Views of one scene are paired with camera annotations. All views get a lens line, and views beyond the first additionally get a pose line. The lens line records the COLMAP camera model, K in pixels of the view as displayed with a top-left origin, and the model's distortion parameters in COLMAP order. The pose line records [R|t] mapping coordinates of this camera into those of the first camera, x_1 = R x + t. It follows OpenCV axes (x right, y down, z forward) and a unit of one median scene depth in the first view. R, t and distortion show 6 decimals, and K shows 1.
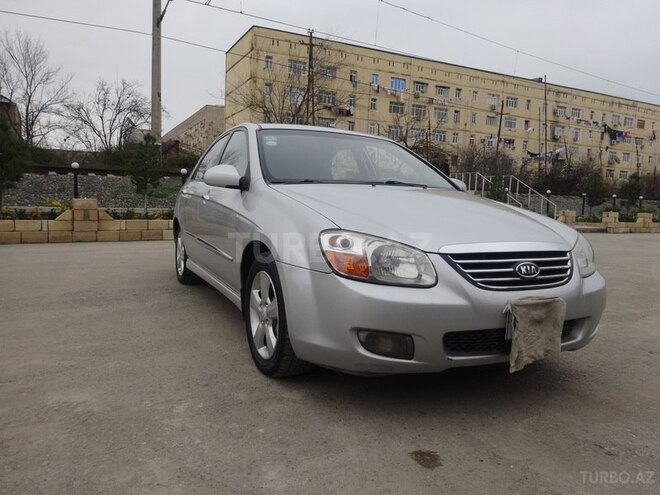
lens RADIAL K [[489.1, 0, 331.0], [0, 489.1, 246.9], [0, 0, 1]] dist [0.004101, -0.016884]
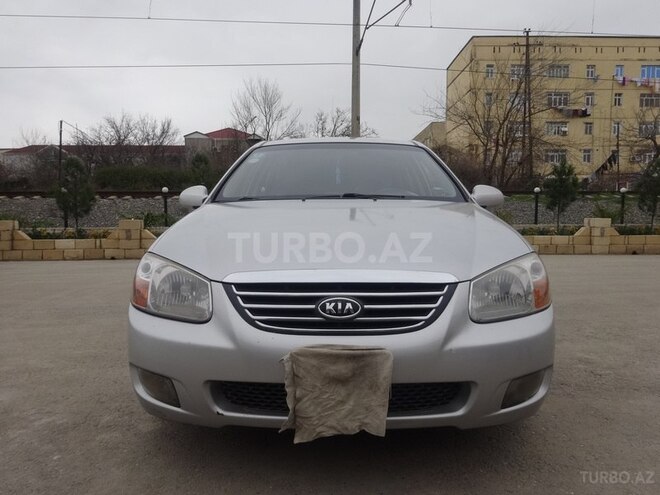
lens RADIAL K [[489.1, 0, 331.9], [0, 489.1, 245.8], [0, 0, 1]] dist [0.004101, -0.016884]
pose [[0.892883, -0.000288, -0.450288, 0.056223], [-0.014504, 0.999463, -0.029399, -0.001940], [0.450054, 0.032781, 0.892399, 0.025817]]
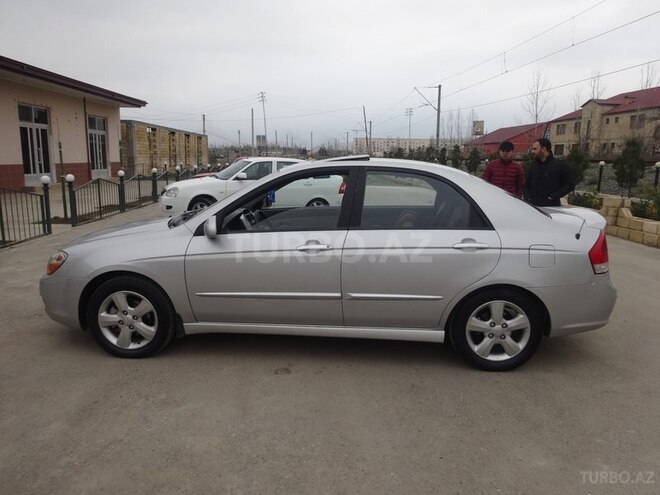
lens RADIAL K [[489.1, 0, 326.0], [0, 489.1, 247.2], [0, 0, 1]] dist [0.004101, -0.016884]
pose [[-0.473275, 0.120487, -0.872636, 0.135414], [-0.119561, 0.972650, 0.199140, -0.041391], [0.872763, 0.198581, -0.445926, 0.228824]]
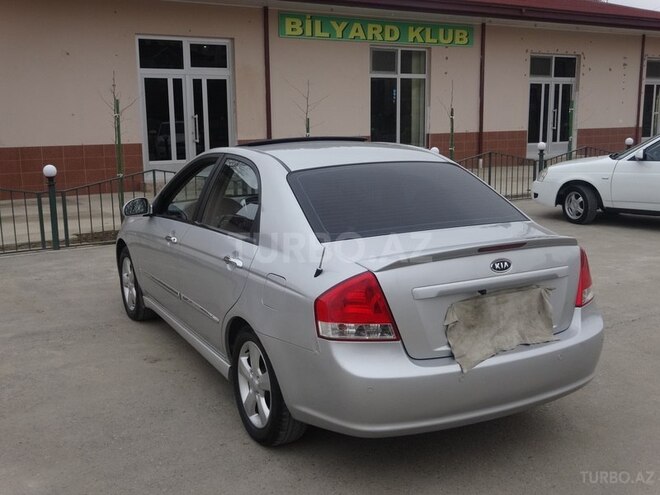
lens RADIAL K [[740.5, 0, 331.8], [0, 740.5, 247.4], [0, 0, 1]] dist [0.021576, 0.000000]
pose [[-0.998287, -0.013524, -0.056920, -0.005364], [-0.028869, 0.960091, 0.278195, -0.065601], [0.050886, 0.279361, -0.958837, 0.347996]]
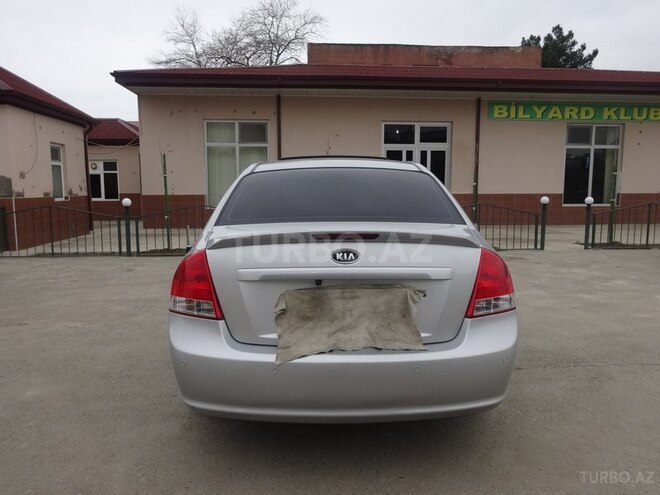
lens RADIAL K [[489.1, 0, 328.1], [0, 489.1, 245.3], [0, 0, 1]] dist [0.004101, -0.016884]
pose [[-0.908577, -0.081464, 0.409696, -0.070490], [0.013252, 0.974684, 0.223195, -0.047114], [-0.417506, 0.208219, -0.884496, 0.297542]]
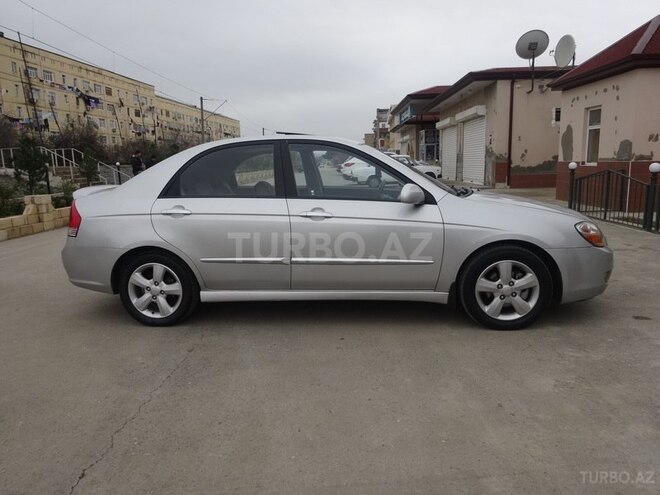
lens RADIAL K [[489.1, 0, 330.3], [0, 489.1, 245.5], [0, 0, 1]] dist [0.004101, -0.016884]
pose [[0.531801, -0.192919, 0.824603, -0.147935], [0.134239, 0.980600, 0.142842, -0.024879], [-0.836163, 0.034730, 0.547381, 0.061759]]
